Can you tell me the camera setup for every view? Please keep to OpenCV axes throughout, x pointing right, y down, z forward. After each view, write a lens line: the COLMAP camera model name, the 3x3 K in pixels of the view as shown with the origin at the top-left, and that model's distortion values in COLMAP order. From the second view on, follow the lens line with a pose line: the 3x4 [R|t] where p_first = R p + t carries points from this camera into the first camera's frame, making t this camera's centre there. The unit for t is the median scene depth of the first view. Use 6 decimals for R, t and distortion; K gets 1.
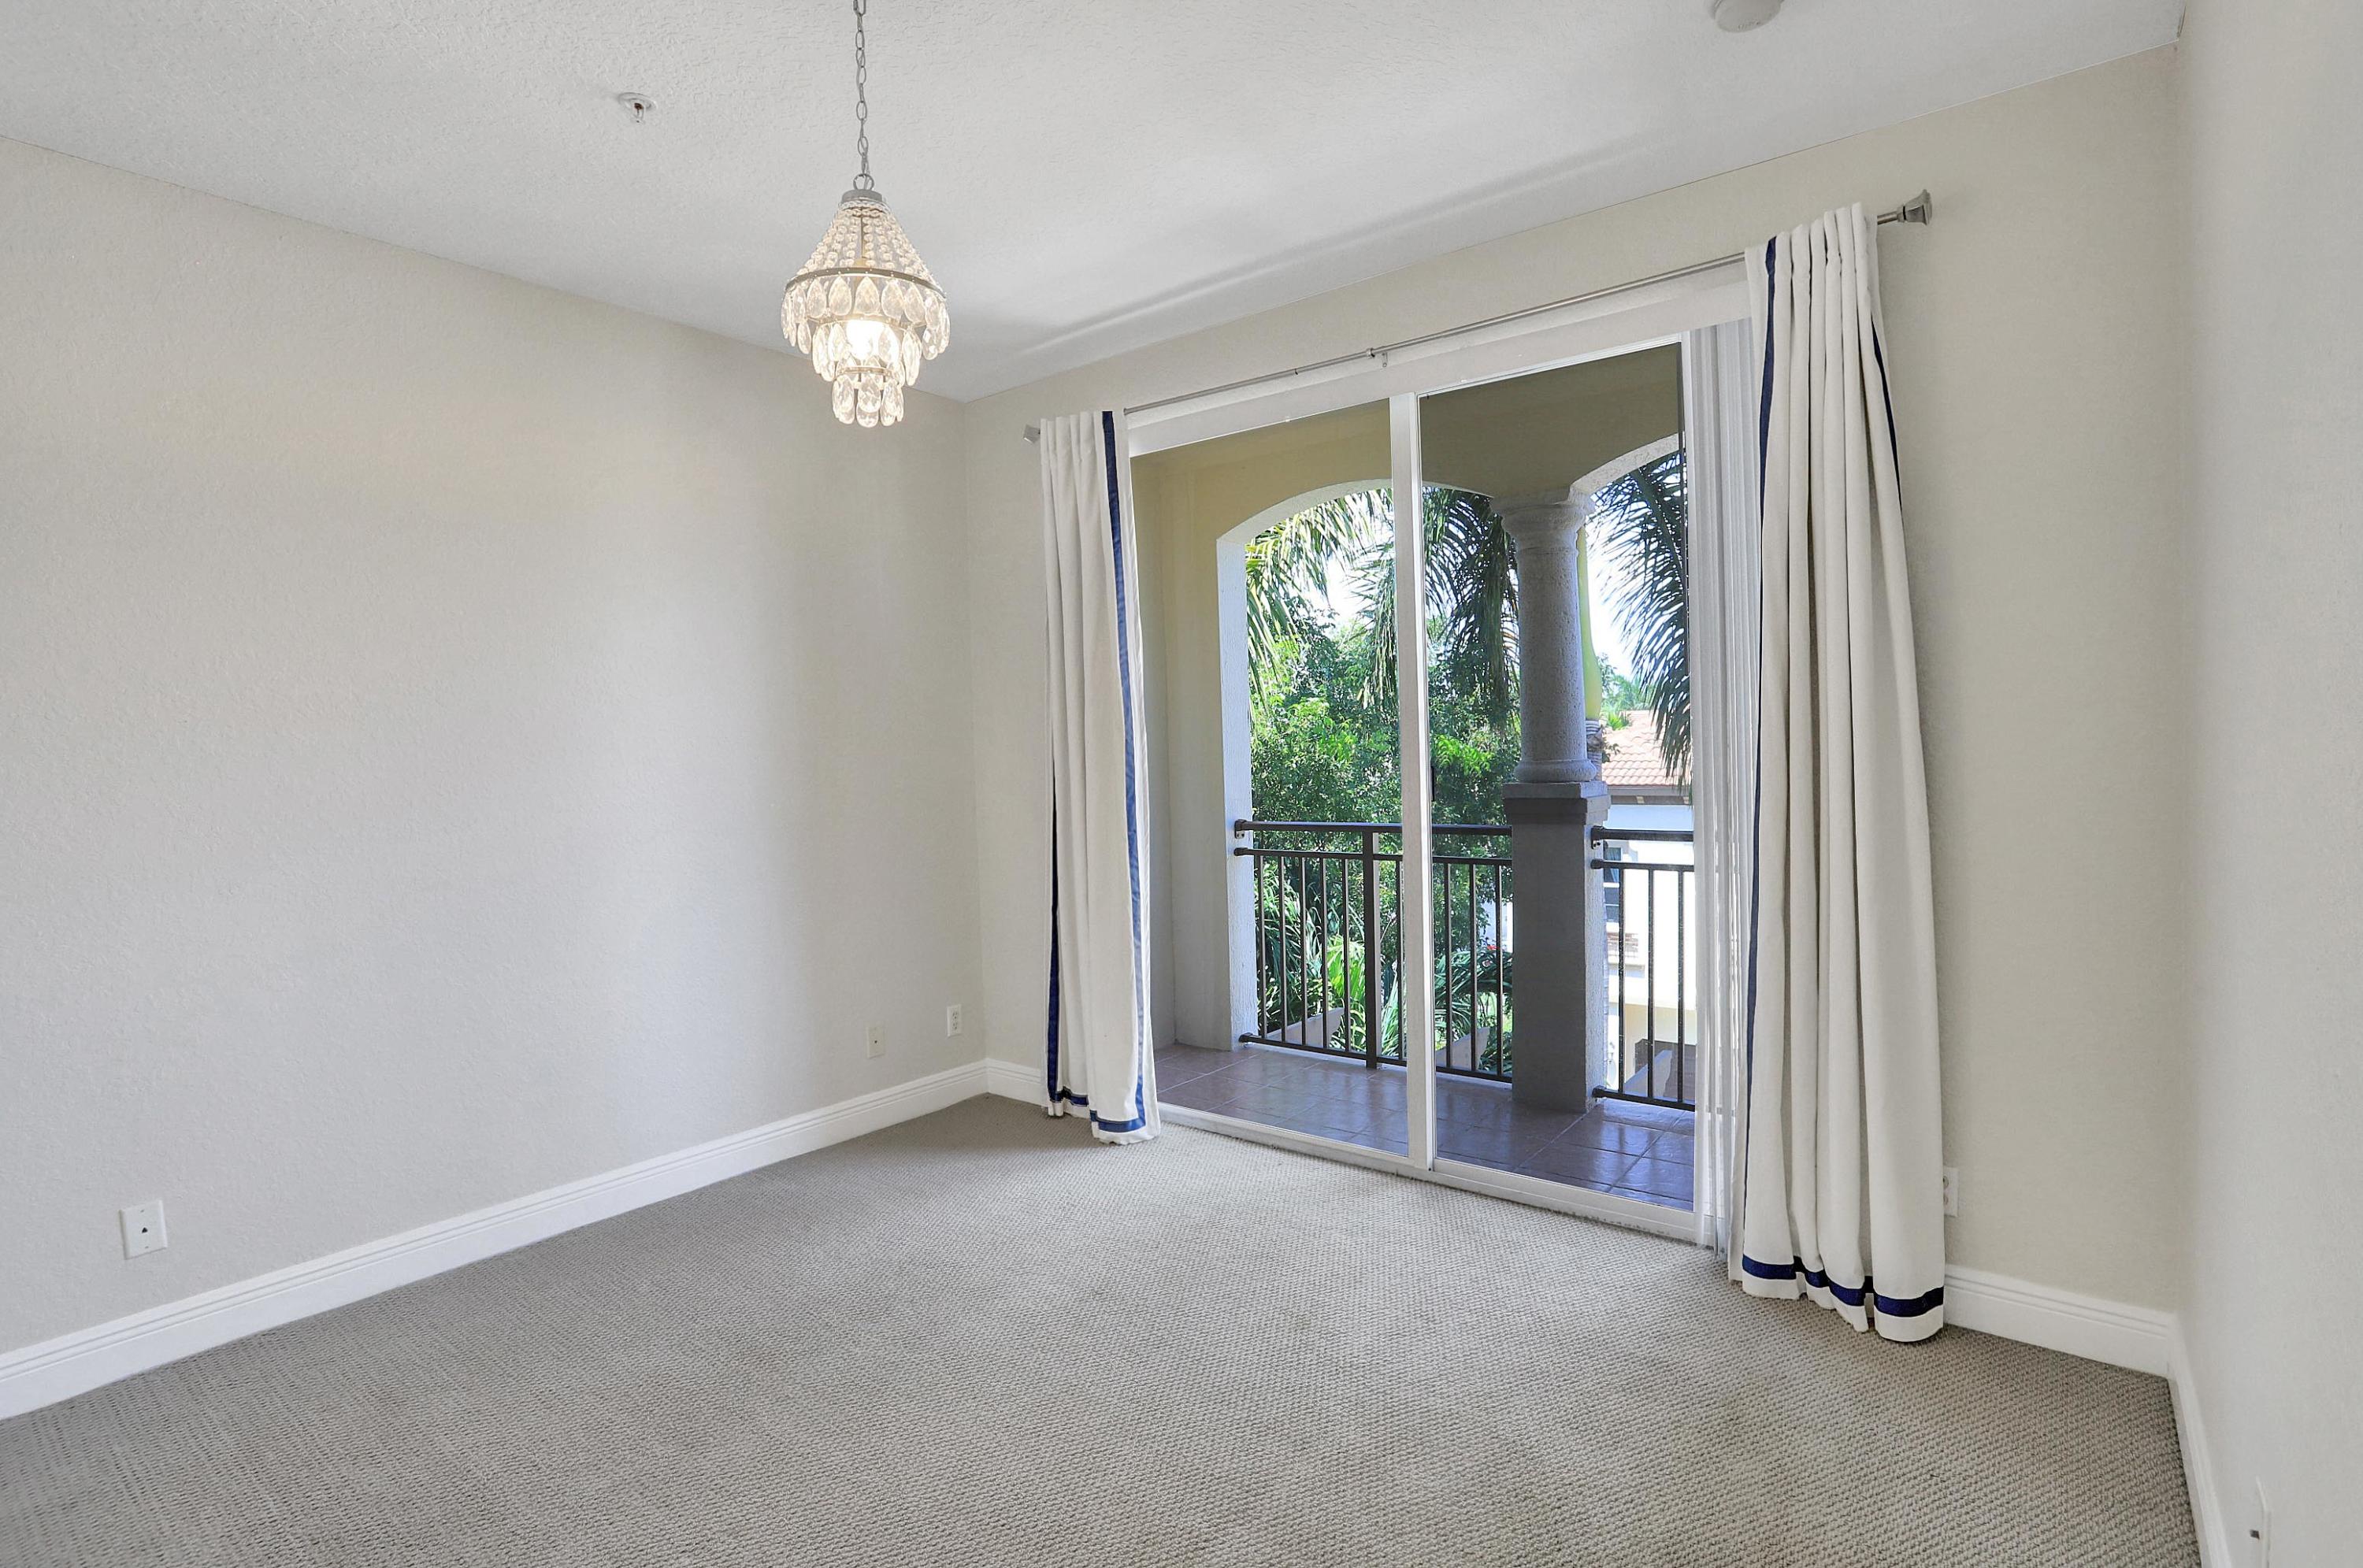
lens RADIAL K [[1156.8, 0, 1186.7], [0, 1156.8, 780.8], [0, 0, 1]] dist [-0.057149, 0.027089]
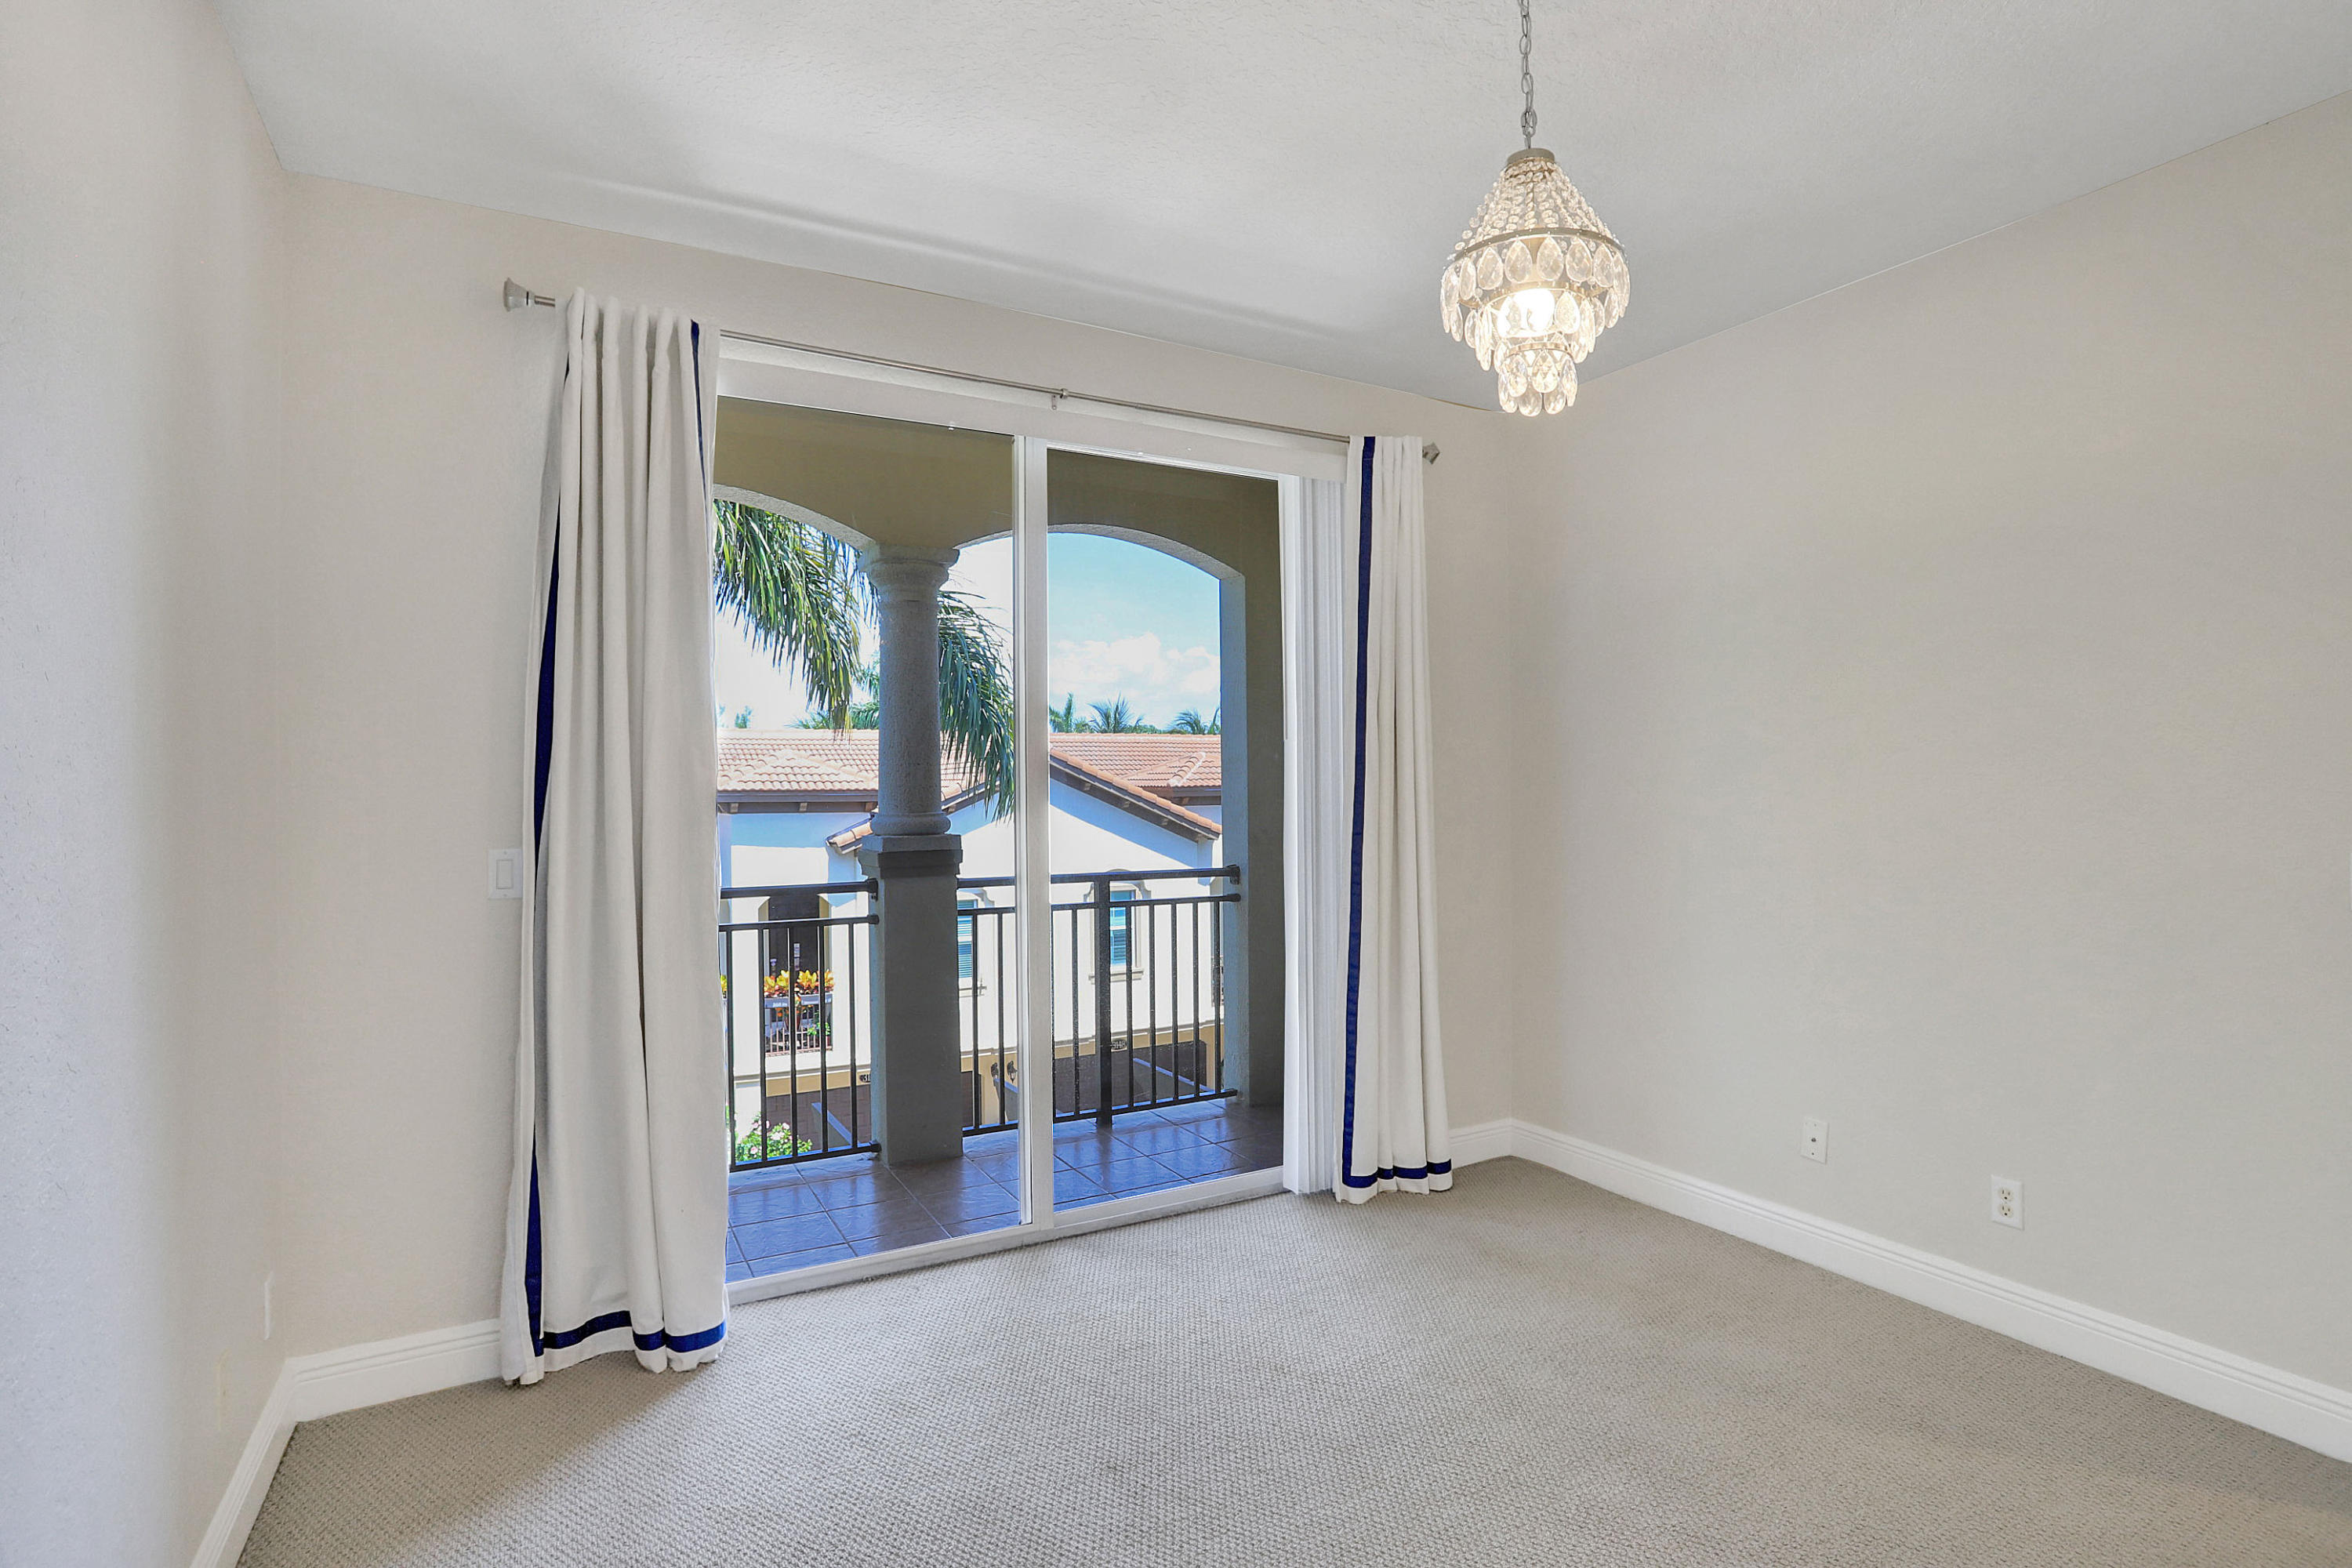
lens RADIAL K [[1151.5, 0, 1181.2], [0, 1151.5, 780.8], [0, 0, 1]] dist [-0.057149, 0.027089]
pose [[0.380655, 0.027324, 0.924313, -0.668110], [0.023885, 0.998939, -0.039366, -0.001322], [-0.924408, 0.037062, 0.379599, 0.521815]]
